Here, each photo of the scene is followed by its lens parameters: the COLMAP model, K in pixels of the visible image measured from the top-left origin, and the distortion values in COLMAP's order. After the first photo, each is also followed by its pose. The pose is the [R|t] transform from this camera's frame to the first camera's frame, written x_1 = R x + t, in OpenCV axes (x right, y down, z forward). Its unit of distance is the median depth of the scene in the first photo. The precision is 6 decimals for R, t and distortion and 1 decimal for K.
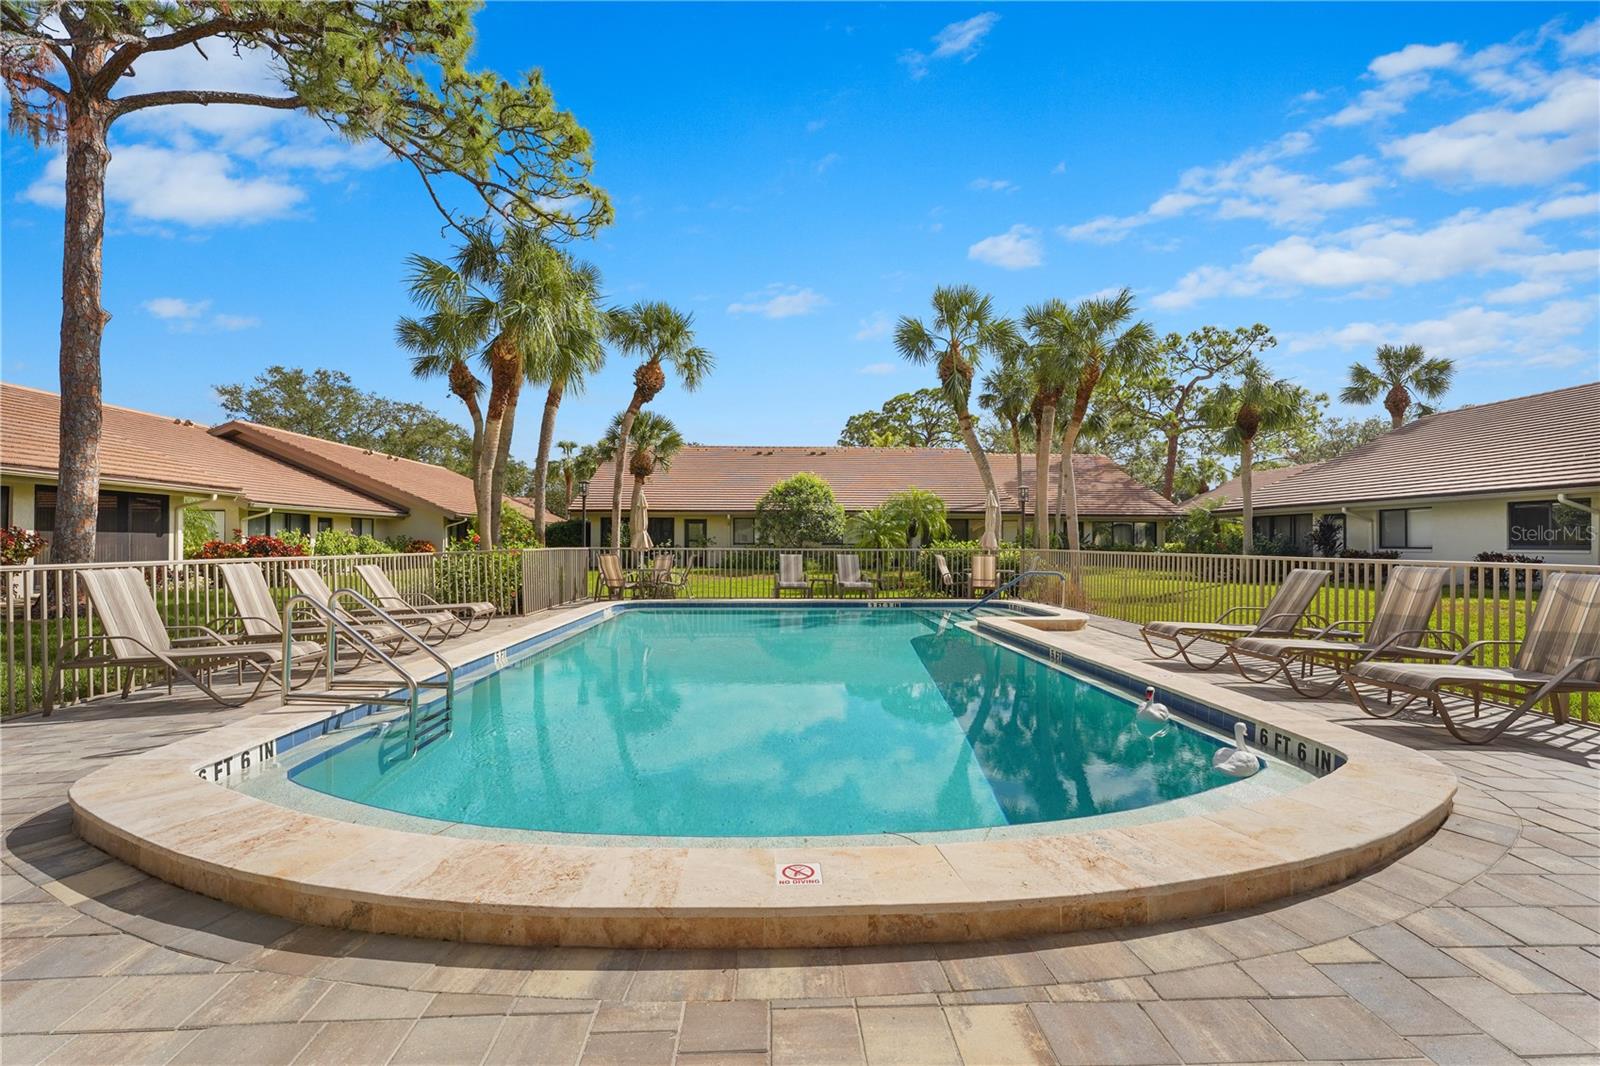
lens RADIAL K [[725.5, 0, 795.7], [0, 725.5, 537.1], [0, 0, 1]] dist [-0.002484, 0.001377]
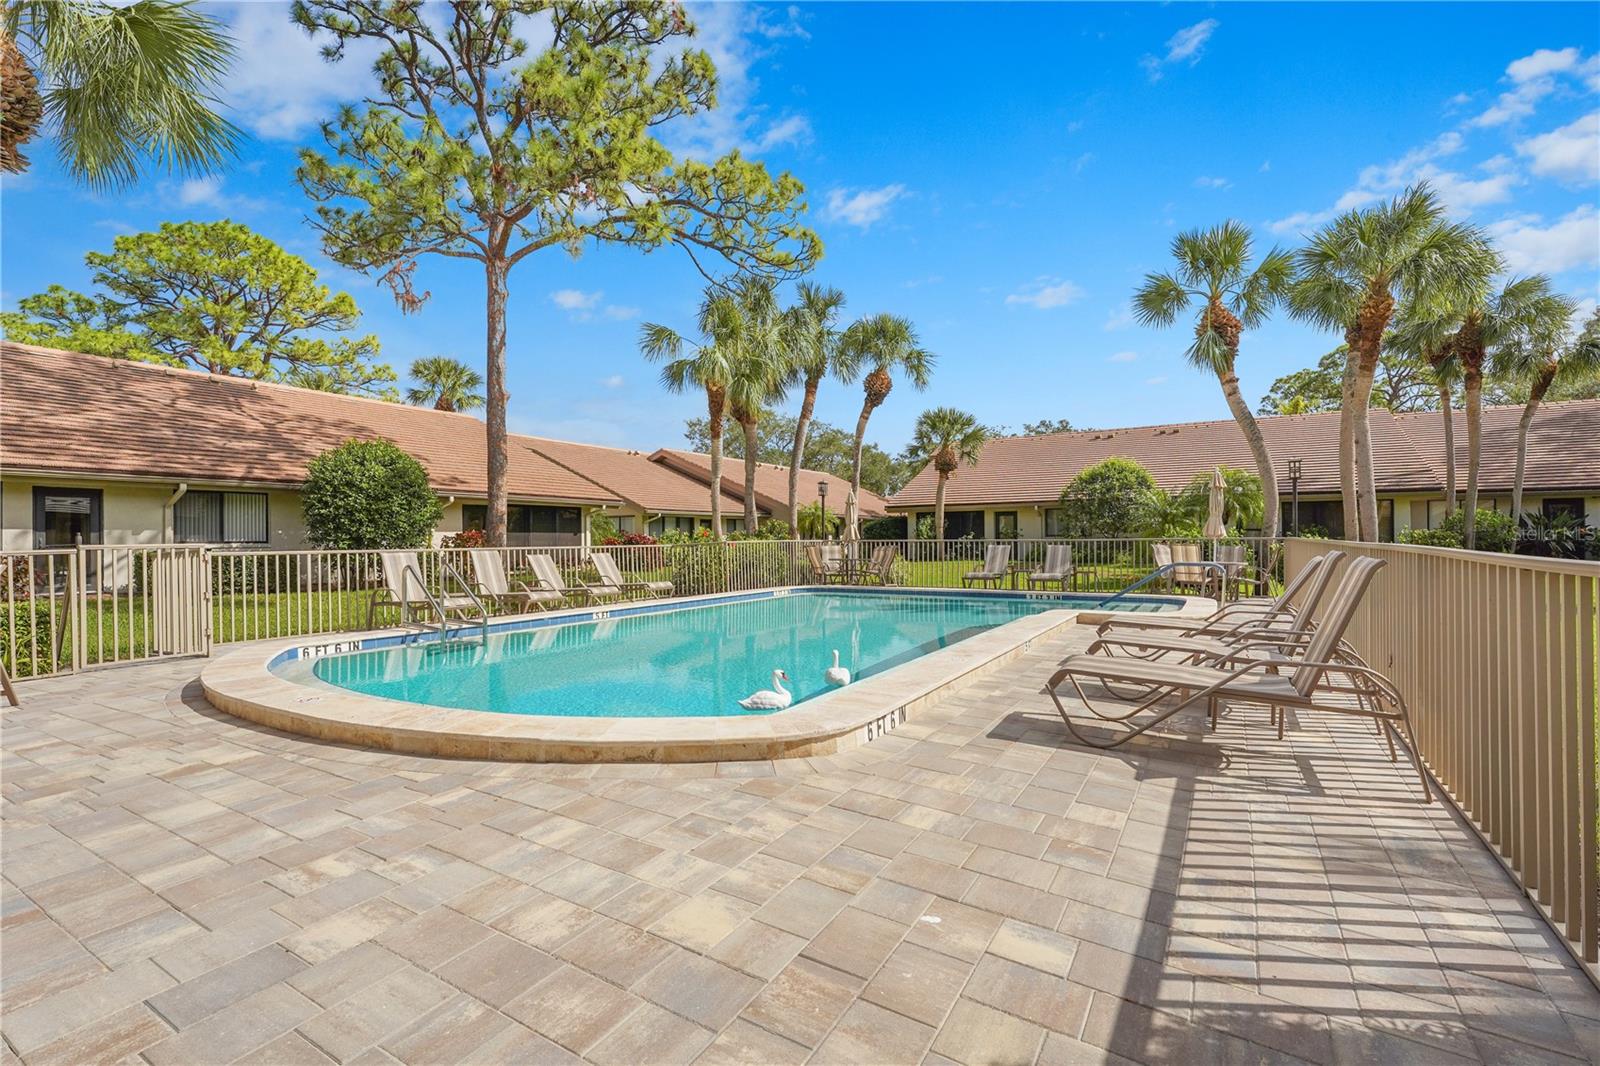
lens RADIAL K [[725.5, 0, 789.8], [0, 725.5, 541.7], [0, 0, 1]] dist [-0.002484, 0.001377]
pose [[0.832435, -0.007859, -0.554067, 0.273634], [0.015493, 0.999839, 0.009096, 0.005220], [0.553906, -0.016156, 0.832423, 0.013189]]
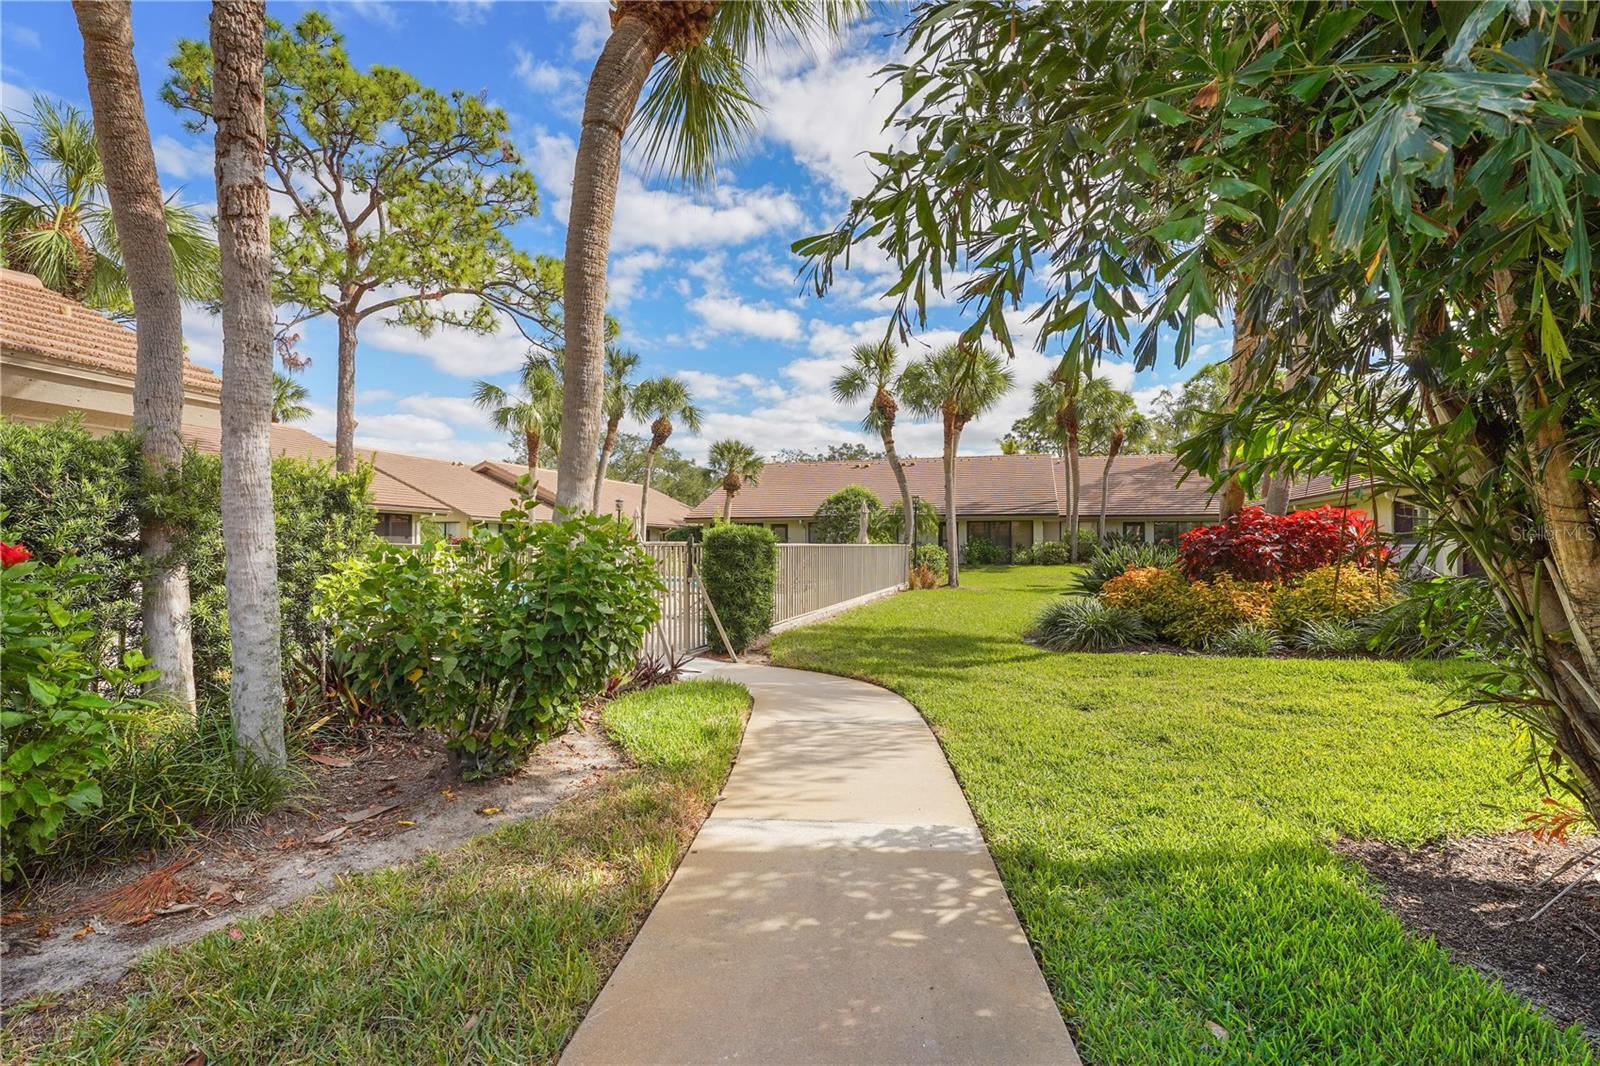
lens RADIAL K [[725.5, 0, 798.1], [0, 725.5, 539.5], [0, 0, 1]] dist [-0.002484, 0.001377]
pose [[0.939867, -0.004463, -0.341512, 0.523585], [0.003736, 0.999989, -0.002788, 0.009407], [0.341521, 0.001344, 0.939873, -0.266613]]
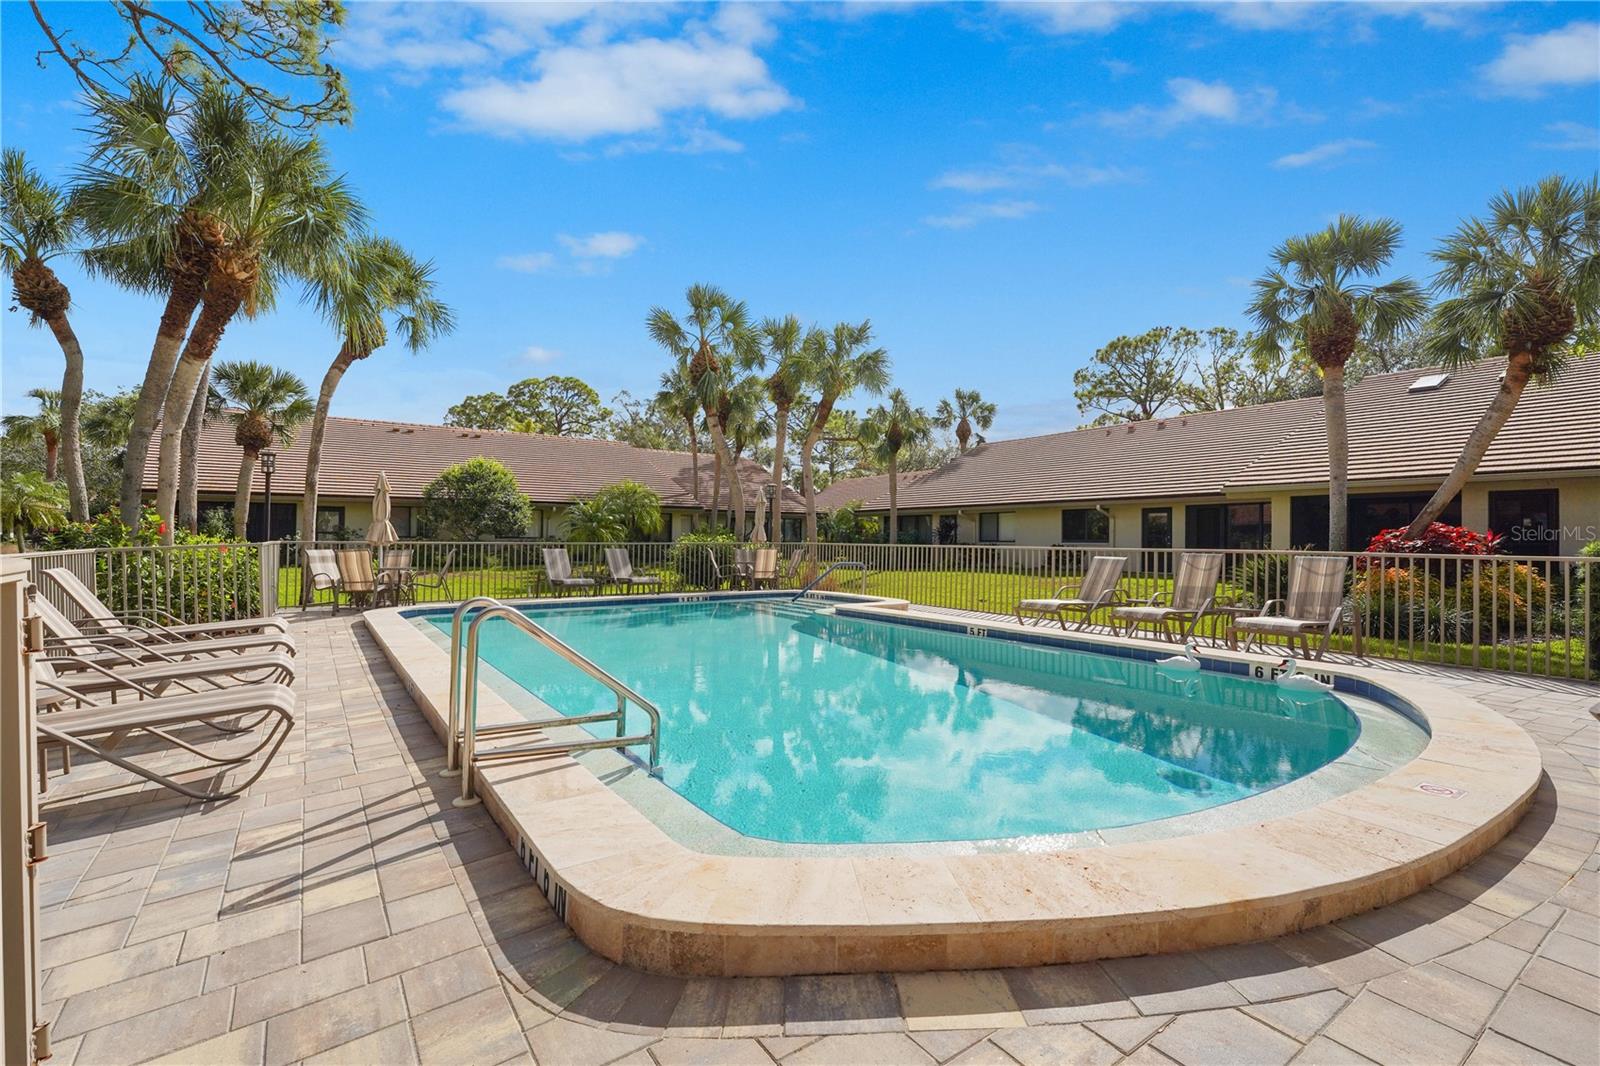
lens RADIAL K [[725.5, 0, 791.6], [0, 725.5, 531.0], [0, 0, 1]] dist [-0.002484, 0.001377]
pose [[0.843689, 0.007212, 0.536784, -0.224249], [-0.007067, 0.999972, -0.002327, 0.001622], [-0.536785, -0.001830, 0.843717, 0.071341]]
